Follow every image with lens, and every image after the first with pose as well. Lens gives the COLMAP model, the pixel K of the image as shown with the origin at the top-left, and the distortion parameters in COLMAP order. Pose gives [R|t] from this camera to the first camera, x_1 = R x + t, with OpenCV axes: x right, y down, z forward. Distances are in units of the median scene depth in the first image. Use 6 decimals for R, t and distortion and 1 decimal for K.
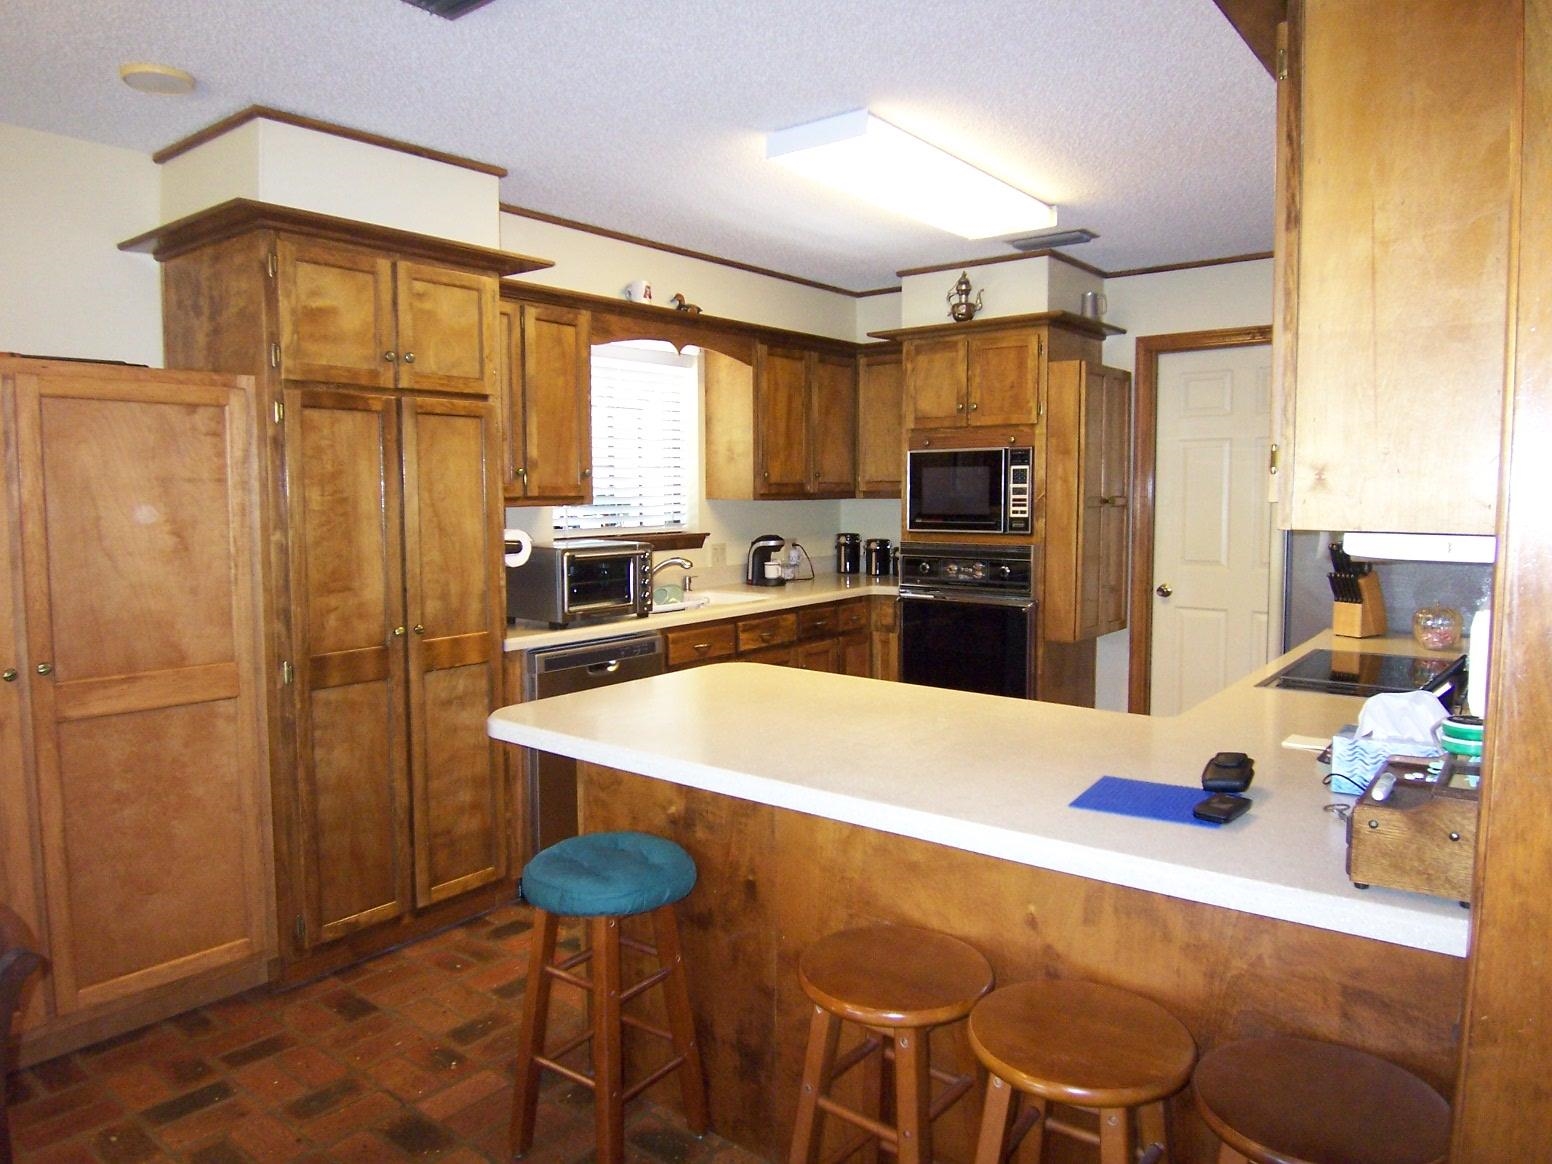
lens RADIAL K [[1037.8, 0, 780.2], [0, 1037.8, 584.5], [0, 0, 1]] dist [-0.013333, -0.043935]
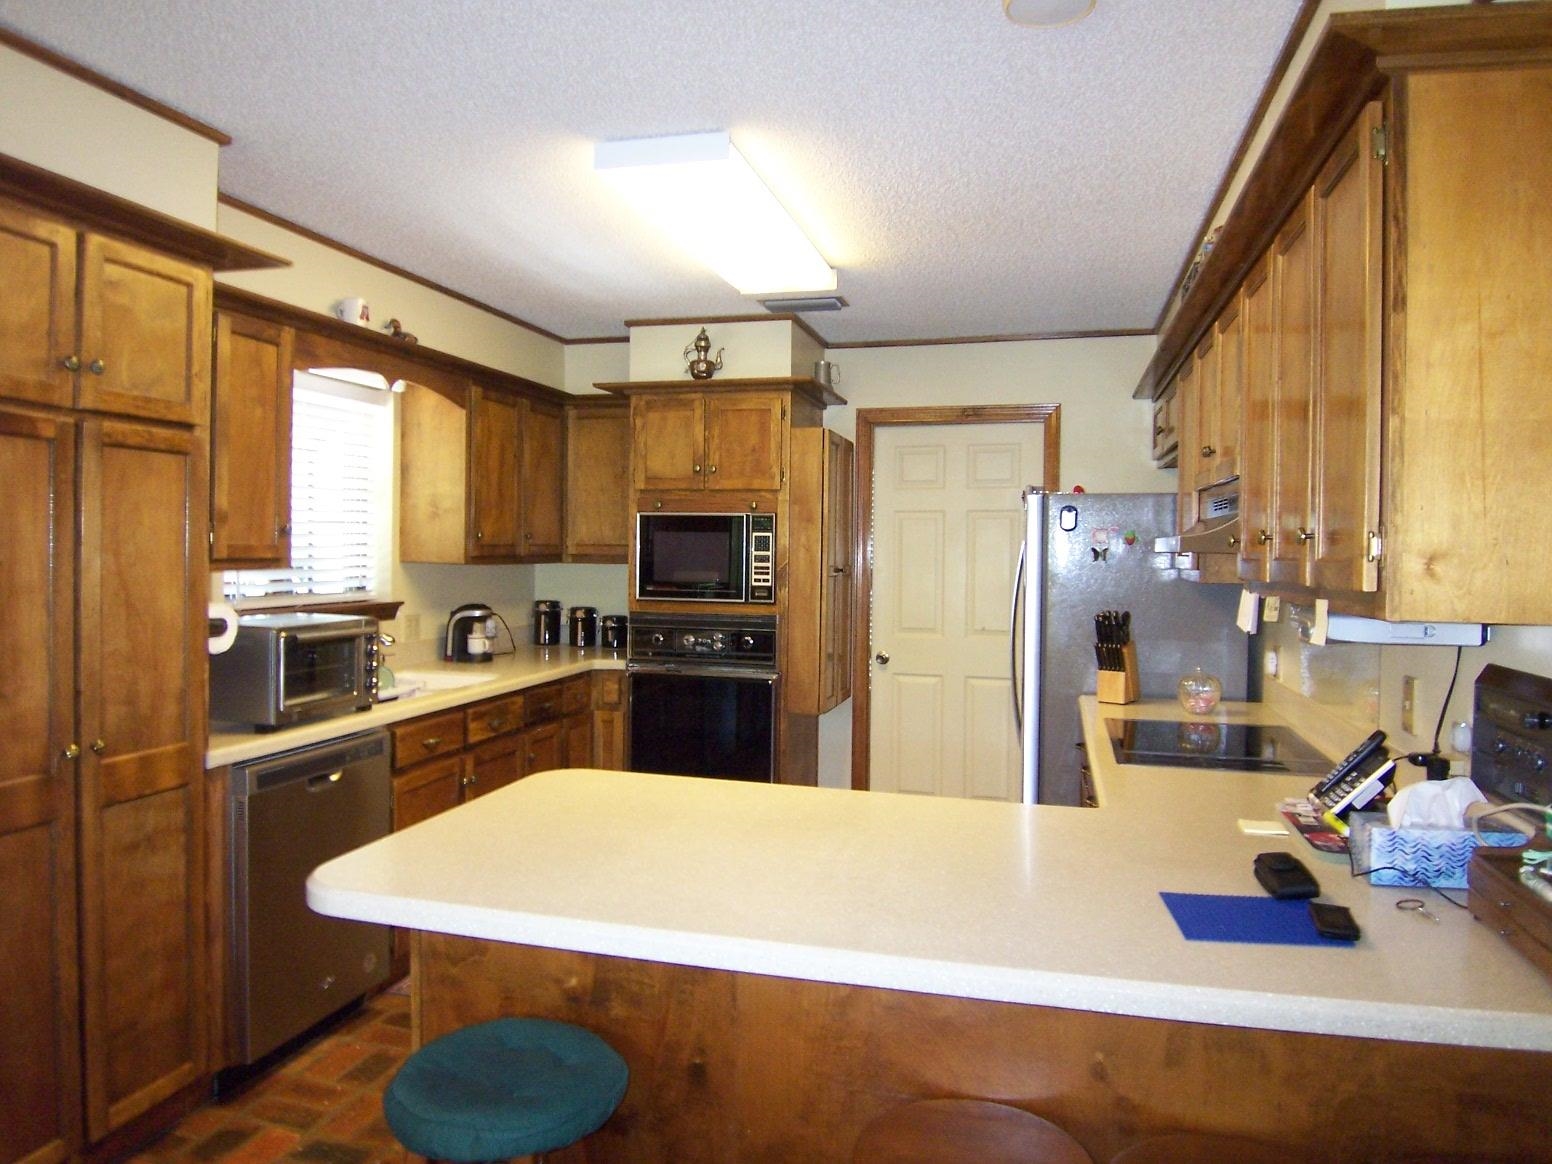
lens RADIAL K [[1037.8, 0, 789.6], [0, 1037.8, 580.8], [0, 0, 1]] dist [-0.013333, -0.043935]
pose [[0.917674, 0.005885, 0.397290, -0.176344], [0.018036, 0.998243, -0.056447, -0.020508], [-0.396924, 0.058965, 0.915955, 0.153550]]
